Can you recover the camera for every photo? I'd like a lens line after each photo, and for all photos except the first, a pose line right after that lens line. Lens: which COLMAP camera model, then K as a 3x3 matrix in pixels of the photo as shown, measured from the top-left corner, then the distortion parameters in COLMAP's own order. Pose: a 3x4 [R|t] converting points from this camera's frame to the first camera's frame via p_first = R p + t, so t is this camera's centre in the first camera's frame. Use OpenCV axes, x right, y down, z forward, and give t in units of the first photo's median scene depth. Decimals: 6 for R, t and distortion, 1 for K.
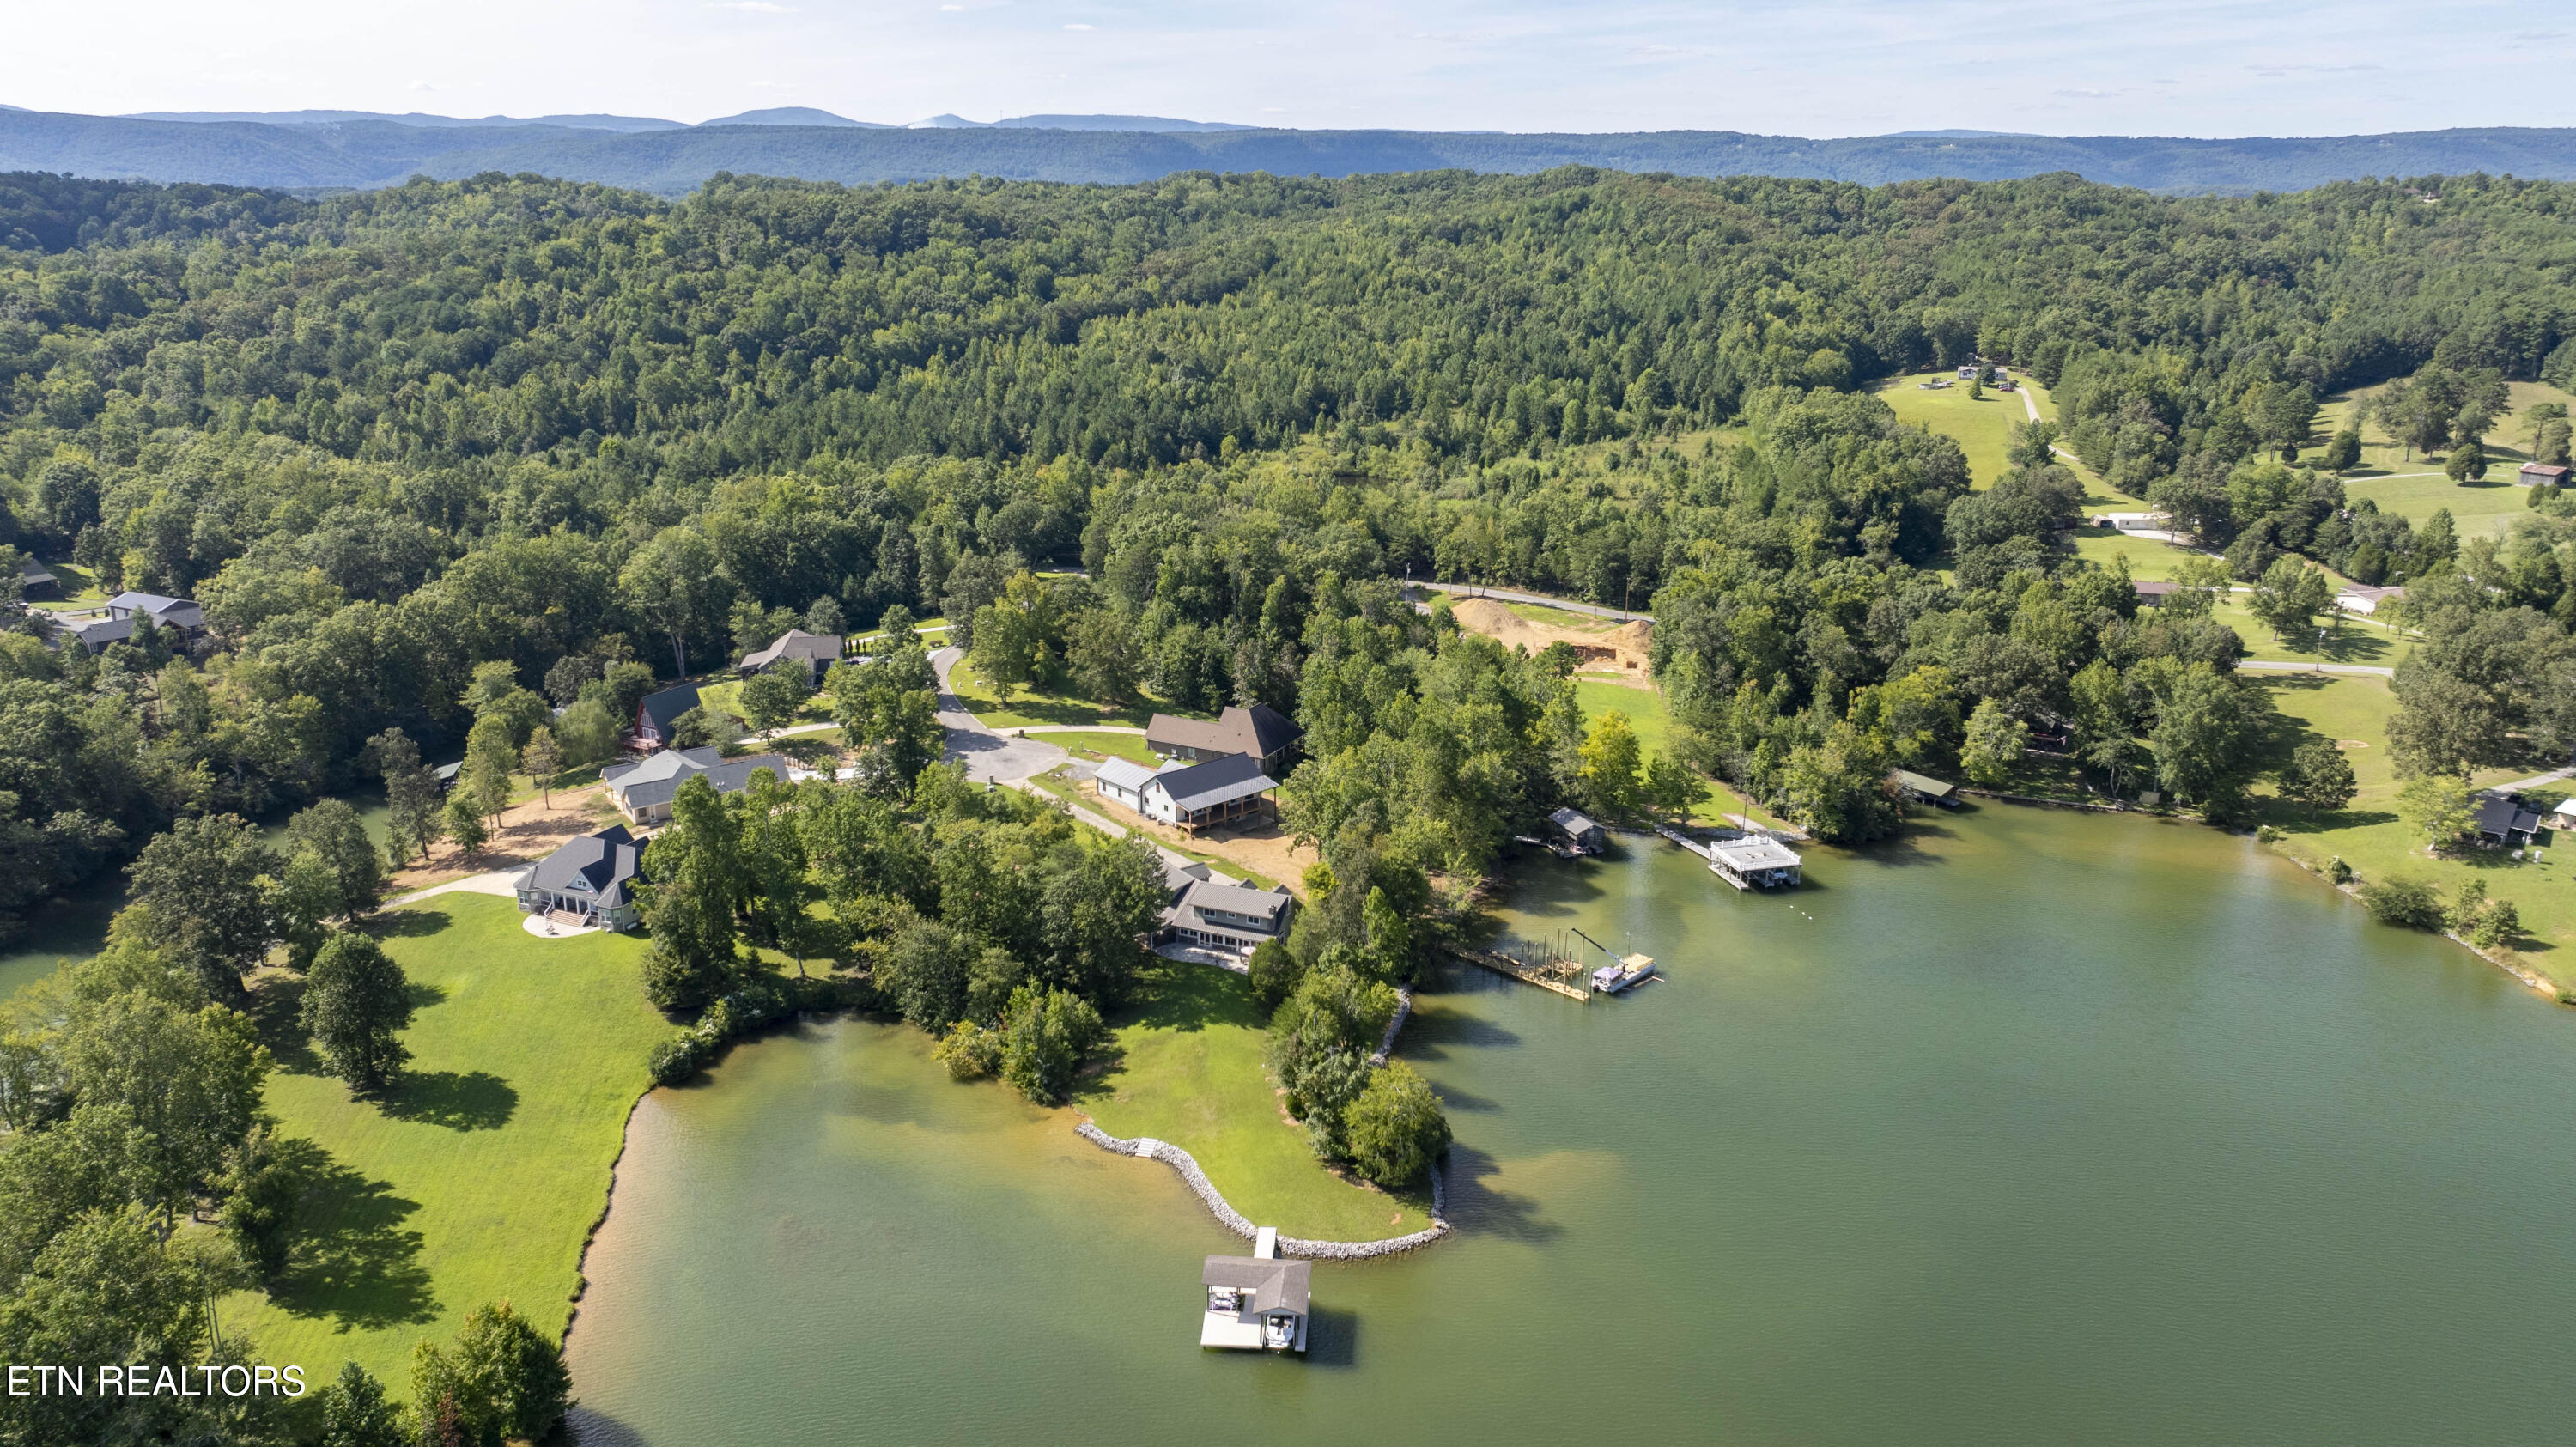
lens RADIAL K [[1815.3, 0, 1297.7], [0, 1815.3, 727.7], [0, 0, 1]] dist [0.003722, -0.056120]
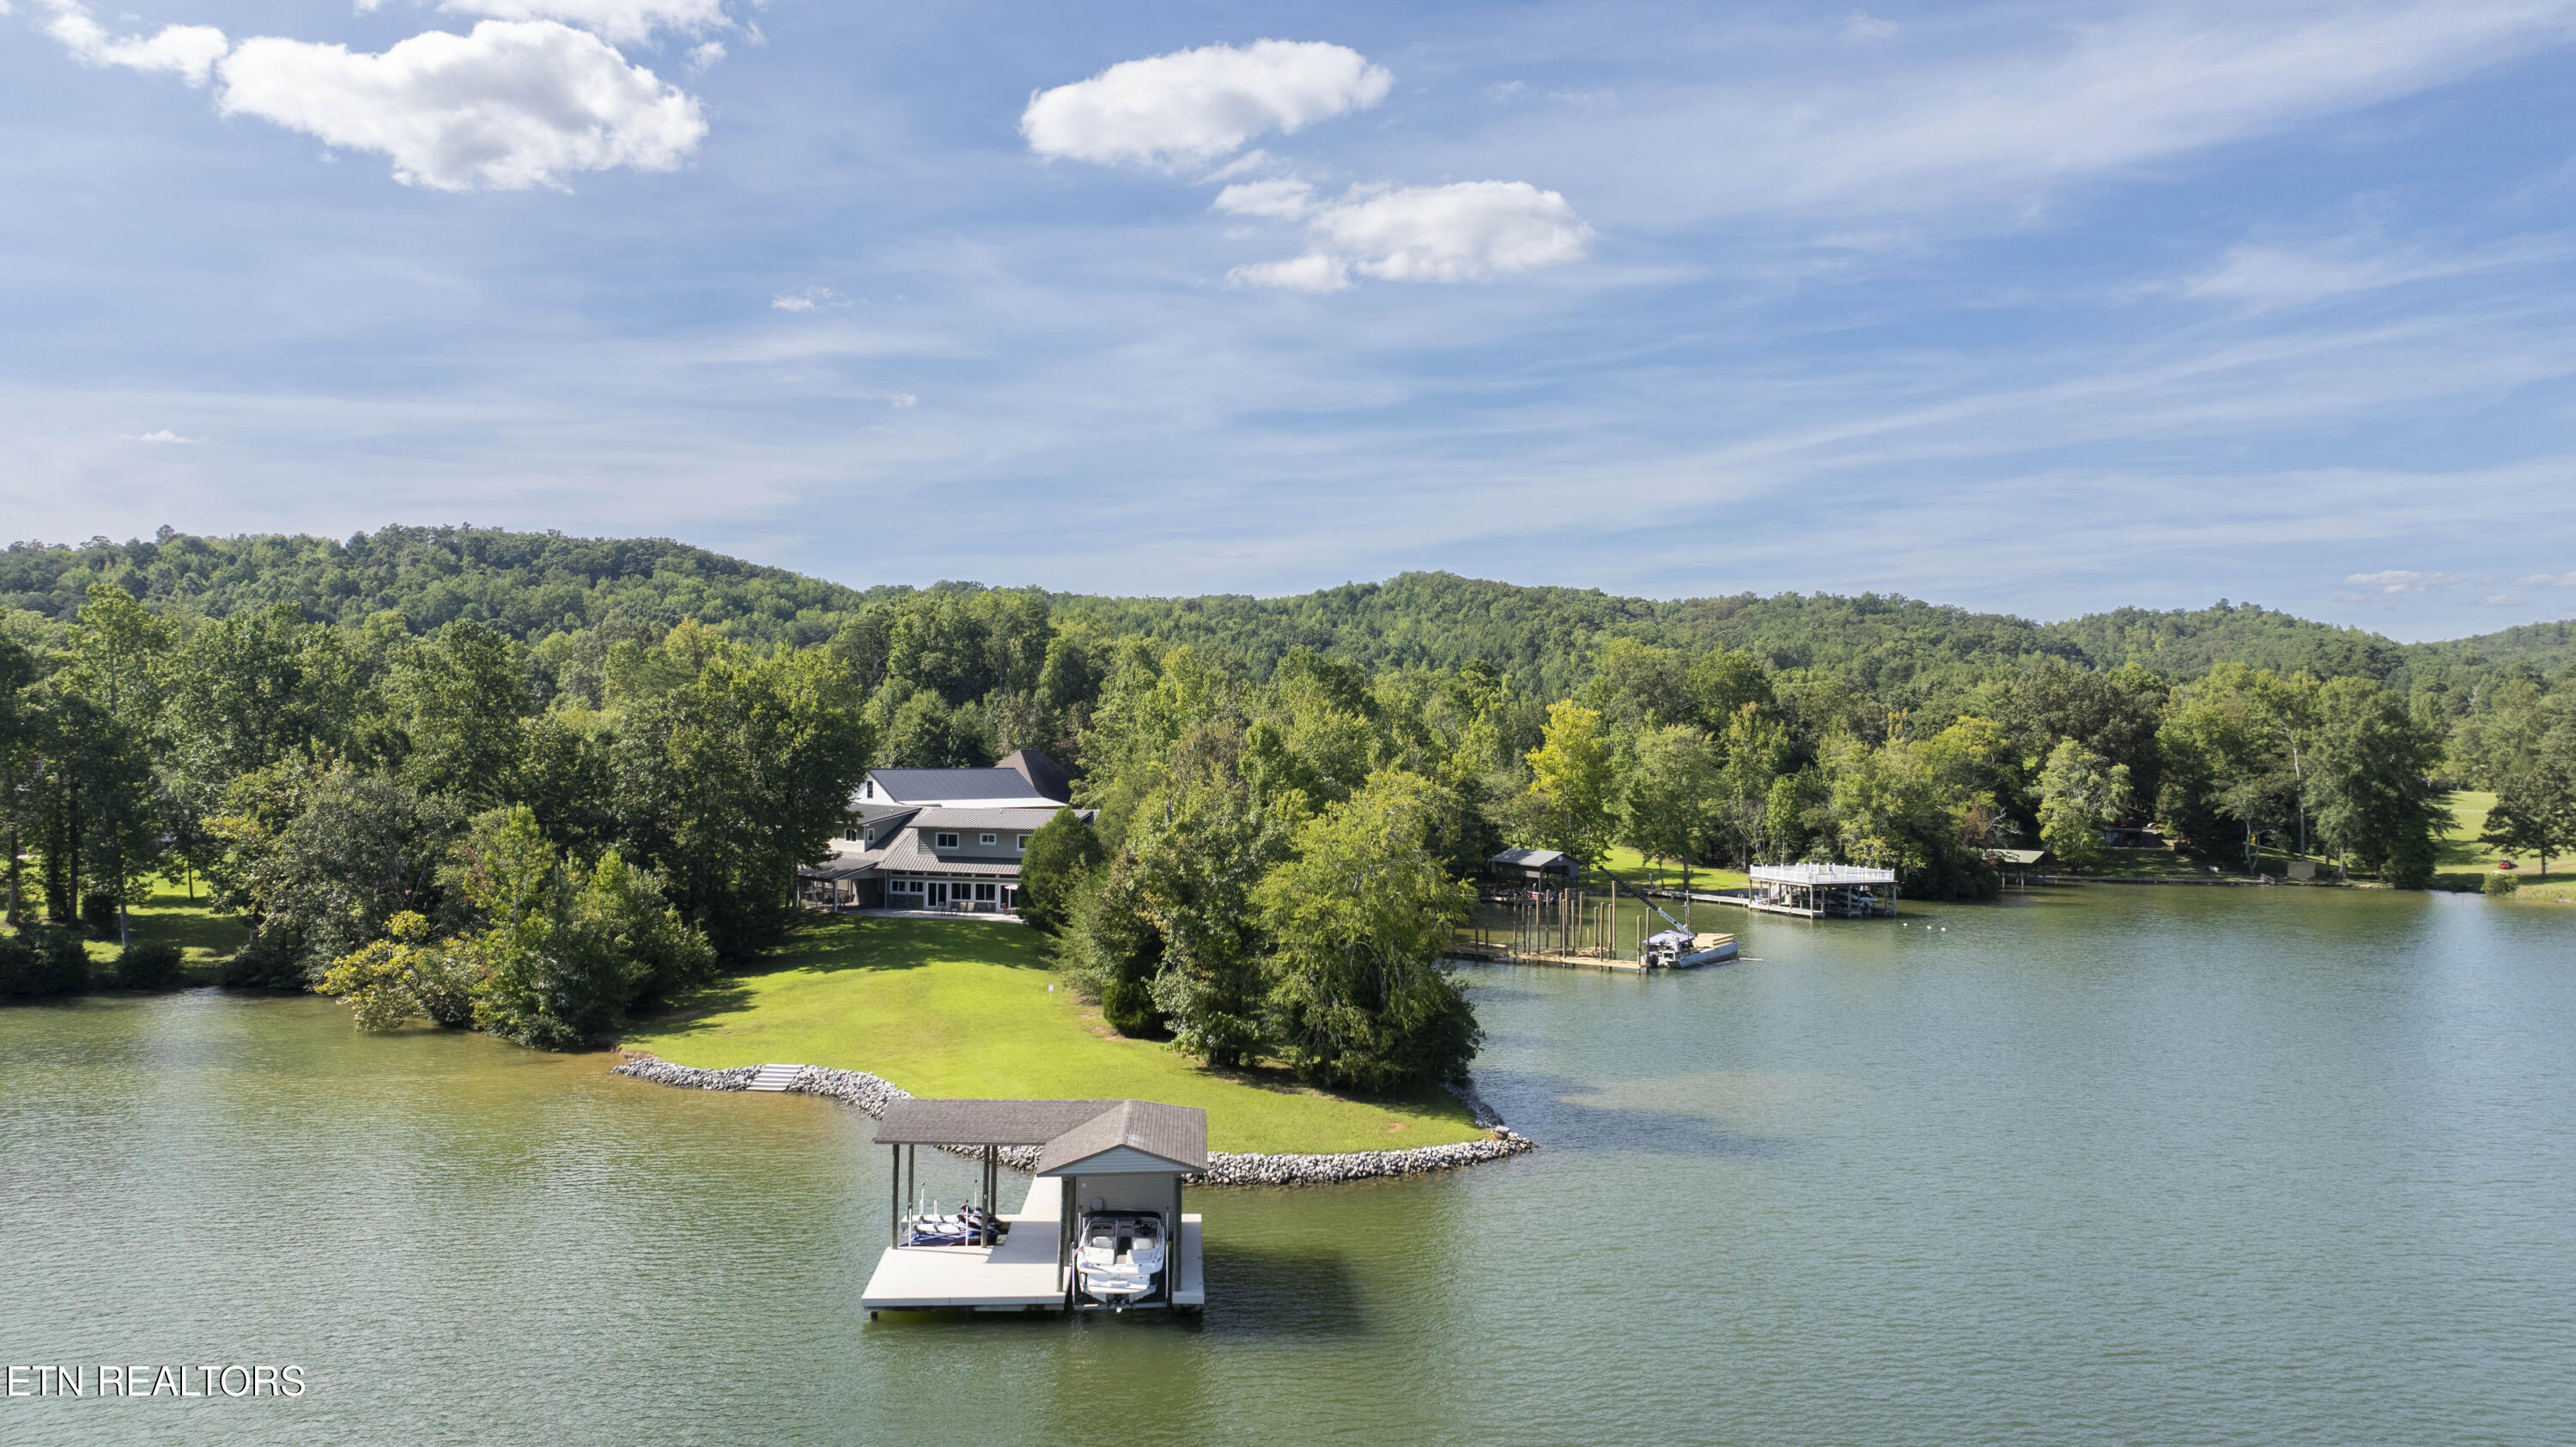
lens RADIAL K [[1815.3, 0, 1297.7], [0, 1815.3, 727.7], [0, 0, 1]] dist [0.003722, -0.056120]
pose [[0.991839, 0.005069, 0.127397, -0.011821], [0.033579, 0.953549, -0.299362, 0.200018], [-0.122997, 0.301196, 0.945596, 0.393335]]
